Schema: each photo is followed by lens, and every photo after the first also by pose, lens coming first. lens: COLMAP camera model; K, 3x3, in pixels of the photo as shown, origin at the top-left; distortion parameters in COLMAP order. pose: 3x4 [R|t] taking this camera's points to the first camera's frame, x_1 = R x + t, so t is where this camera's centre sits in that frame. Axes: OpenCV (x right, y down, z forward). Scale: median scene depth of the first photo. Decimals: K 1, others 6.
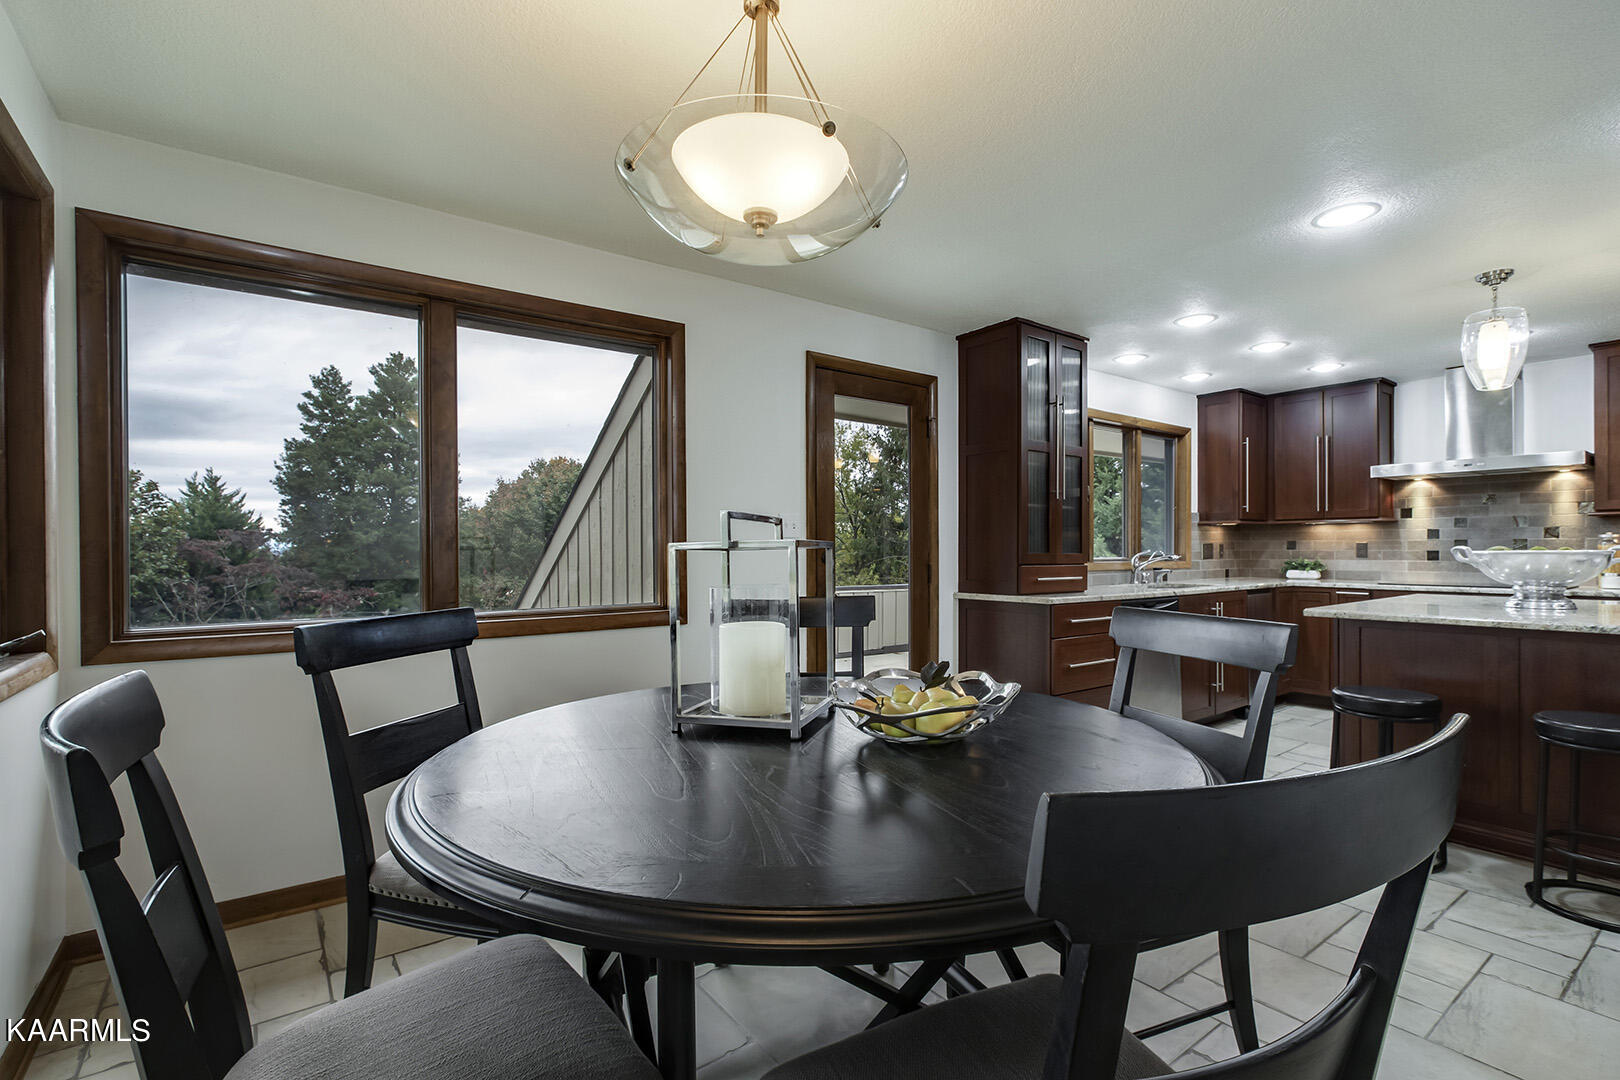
lens RADIAL K [[750.4, 0, 800.4], [0, 750.4, 537.7], [0, 0, 1]] dist [-0.006290, 0.003495]
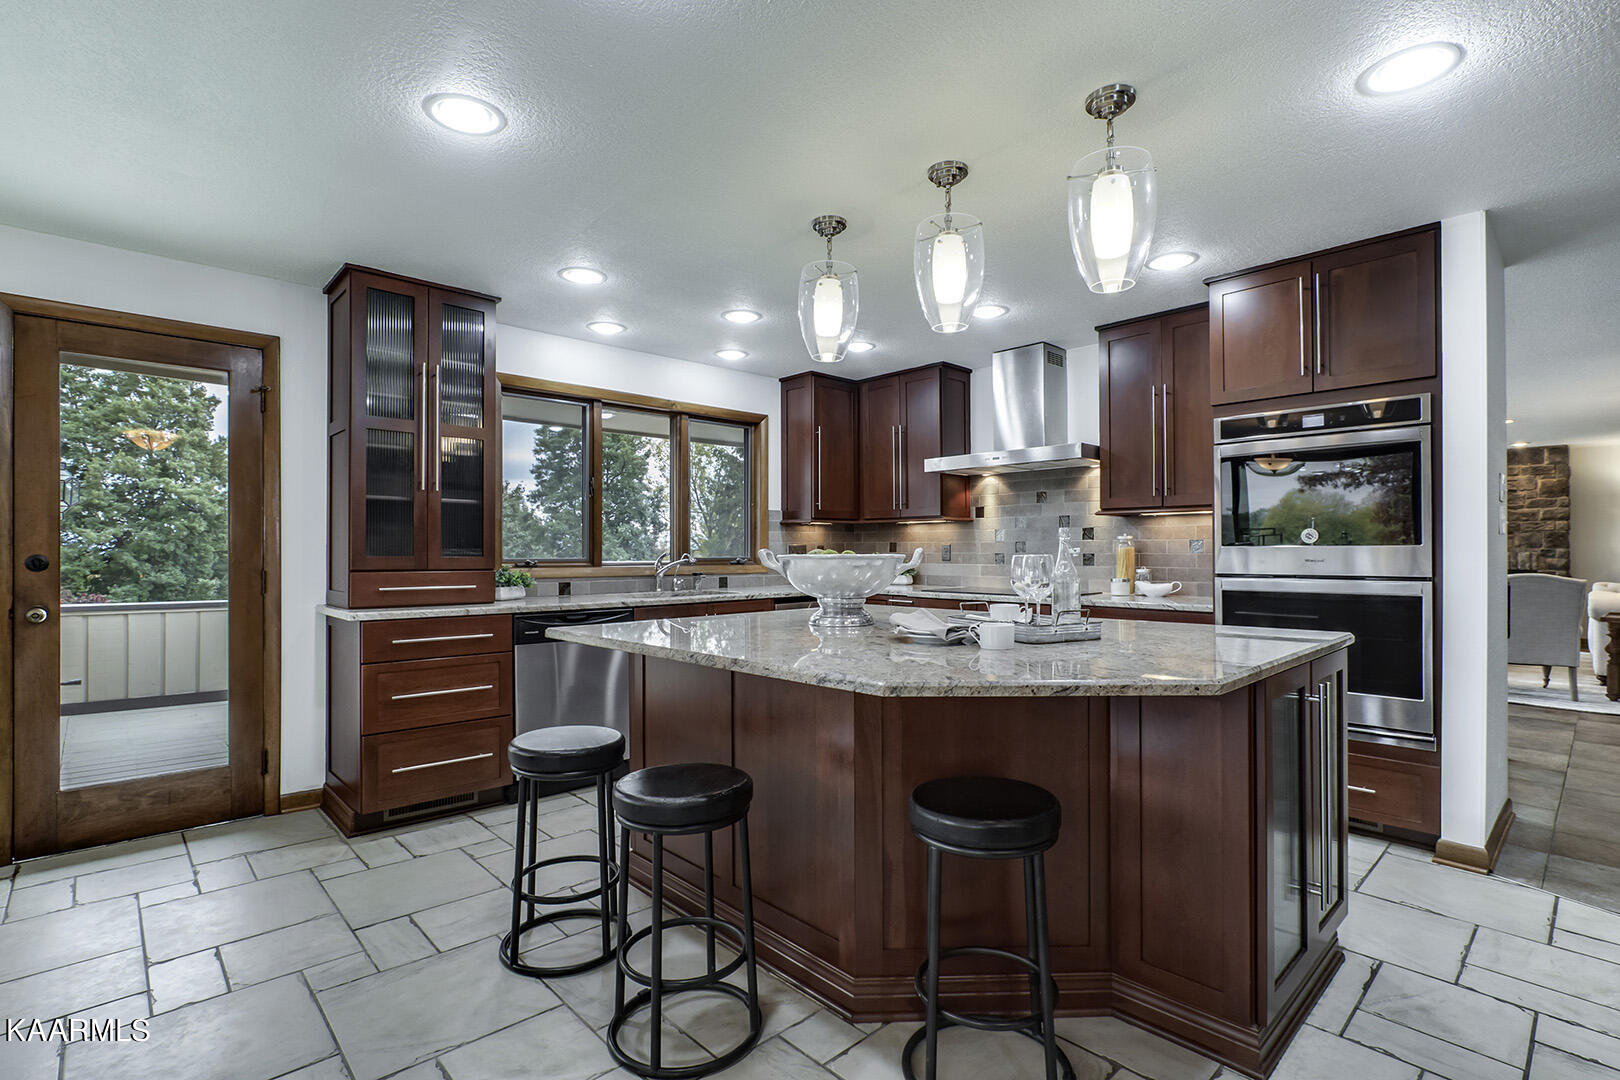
lens RADIAL K [[750.4, 0, 803.5], [0, 750.4, 548.1], [0, 0, 1]] dist [-0.006290, 0.003495]
pose [[0.994350, 0.001053, 0.106149, 0.511079], [-0.002645, 0.999886, 0.014854, -0.001933], [-0.106122, -0.015051, 0.994239, 0.109937]]
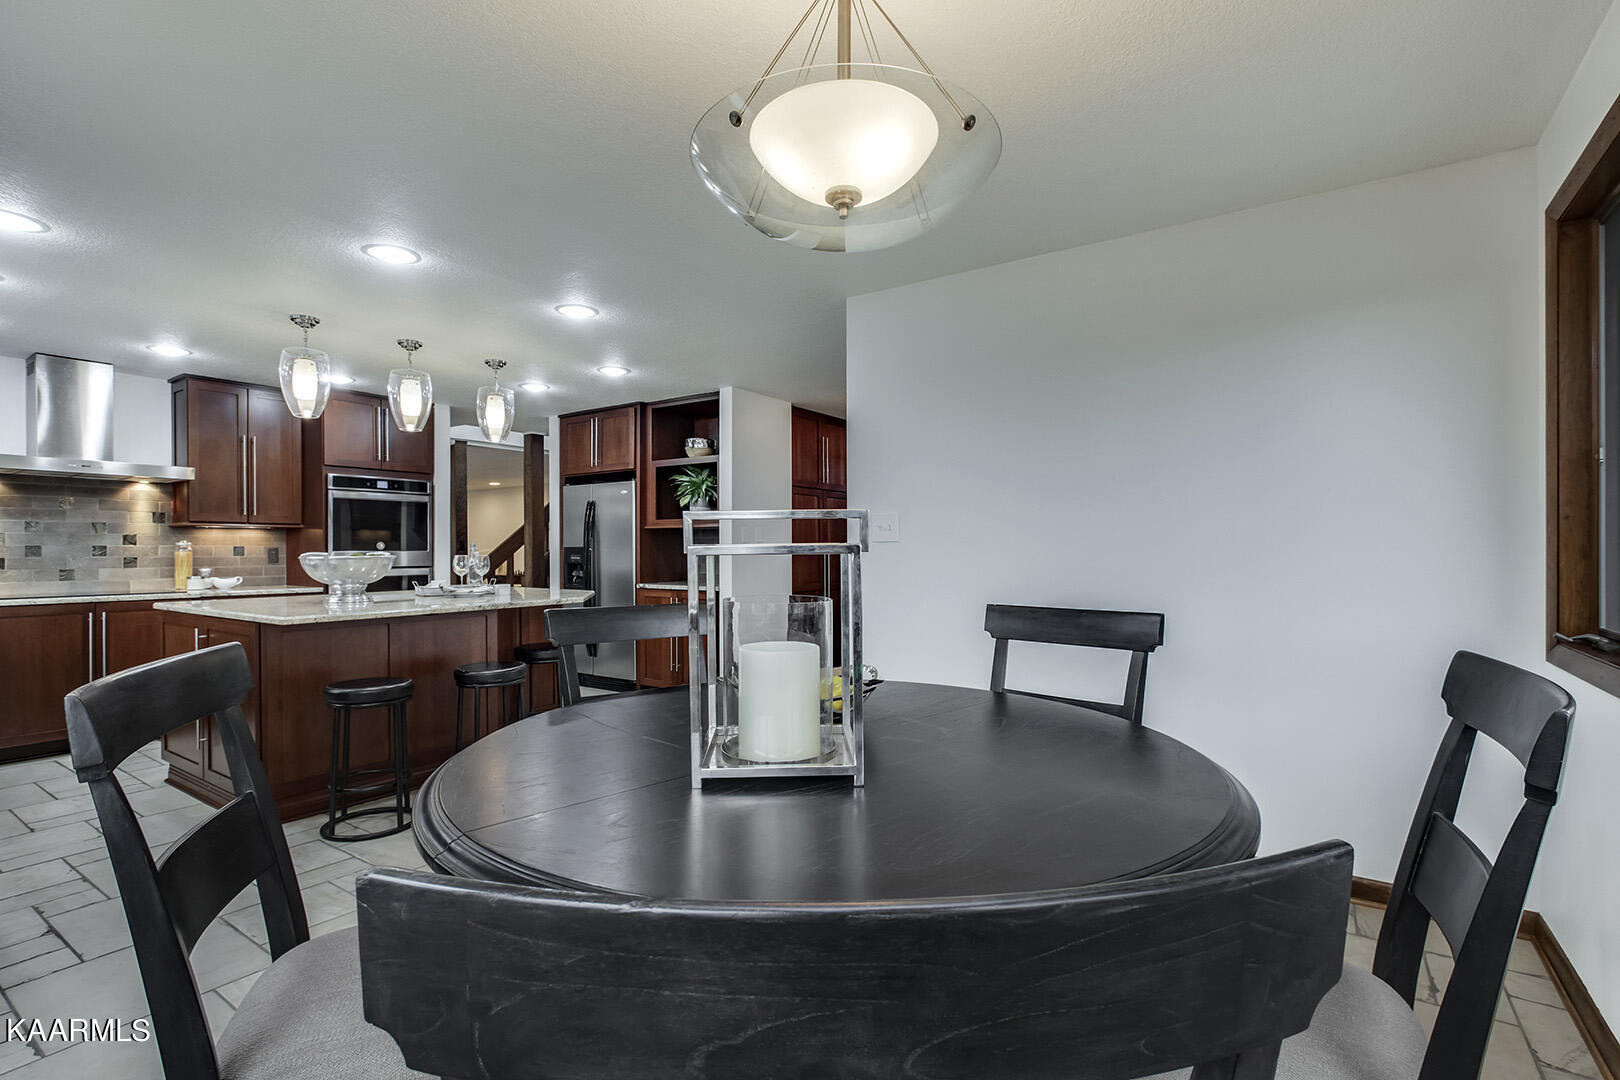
lens RADIAL K [[750.4, 0, 822.5], [0, 750.4, 554.2], [0, 0, 1]] dist [-0.006290, 0.003495]
pose [[-0.333968, 0.001490, 0.942583, -0.270666], [-0.010228, 0.999934, -0.005205, 0.007595], [-0.942529, -0.011379, -0.333931, 0.401992]]
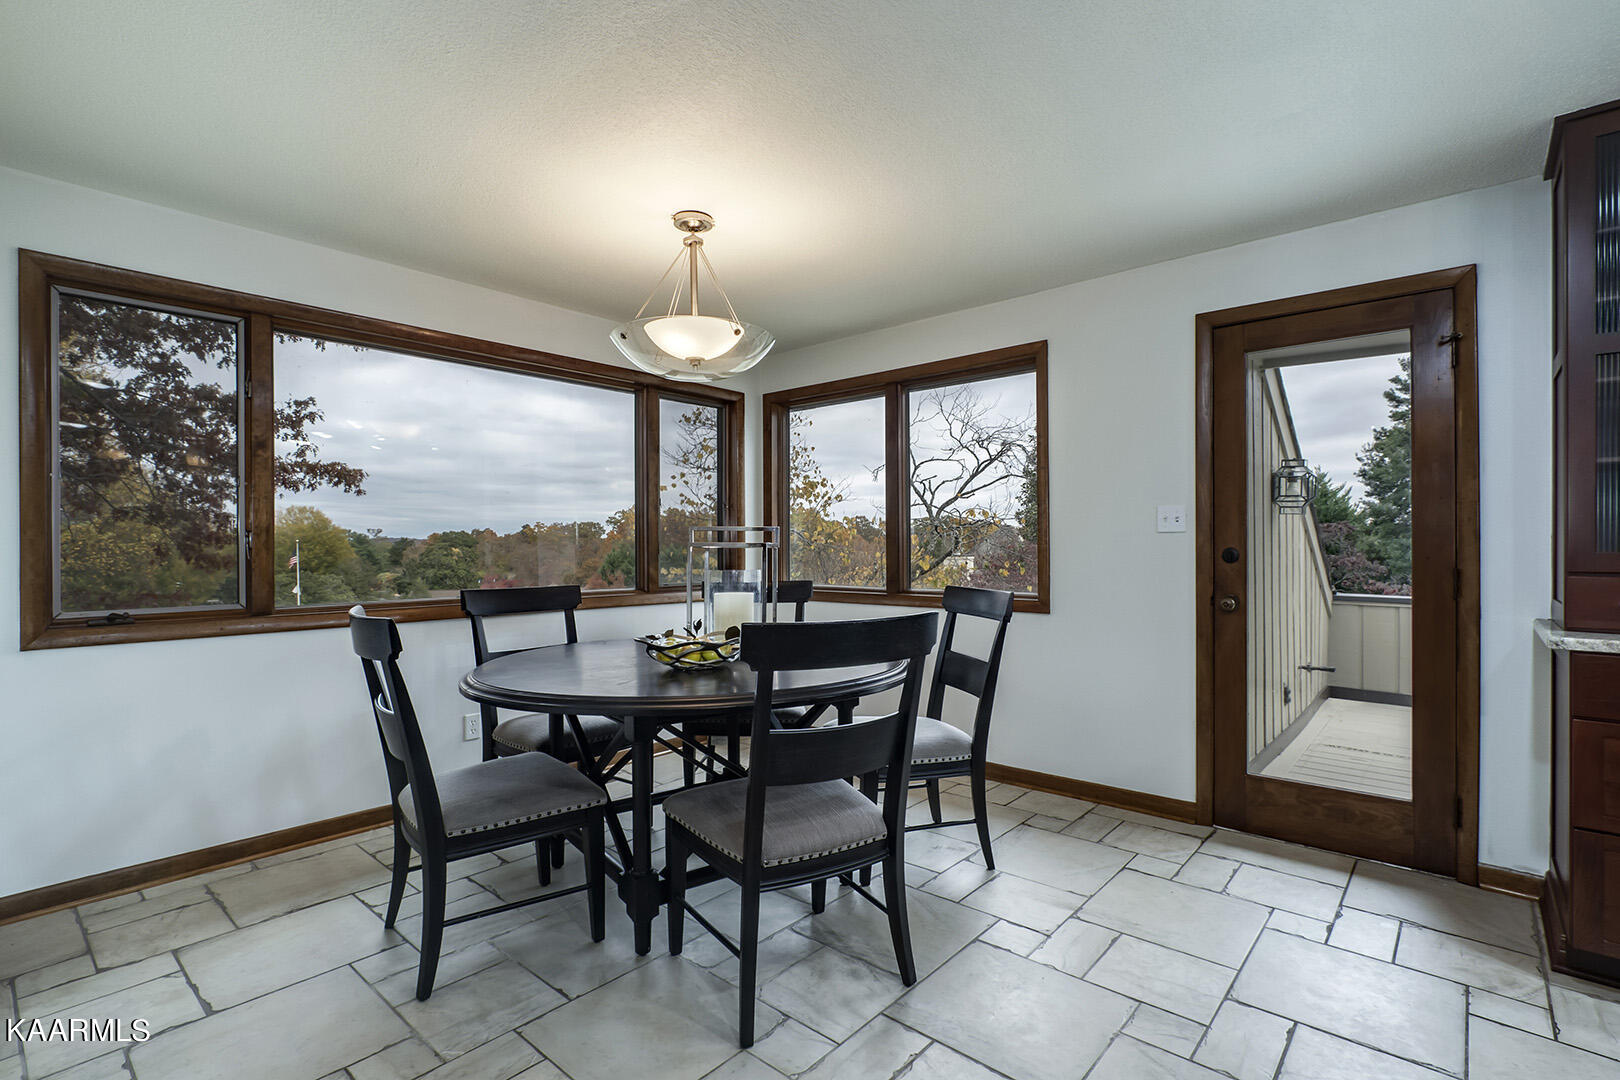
lens RADIAL K [[750.4, 0, 814.2], [0, 750.4, 549.0], [0, 0, 1]] dist [-0.006290, 0.003495]
pose [[0.209594, 0.003960, -0.977781, 0.520477], [0.022880, 0.999698, 0.008954, 0.000501], [0.977521, -0.024248, 0.209440, 0.267686]]
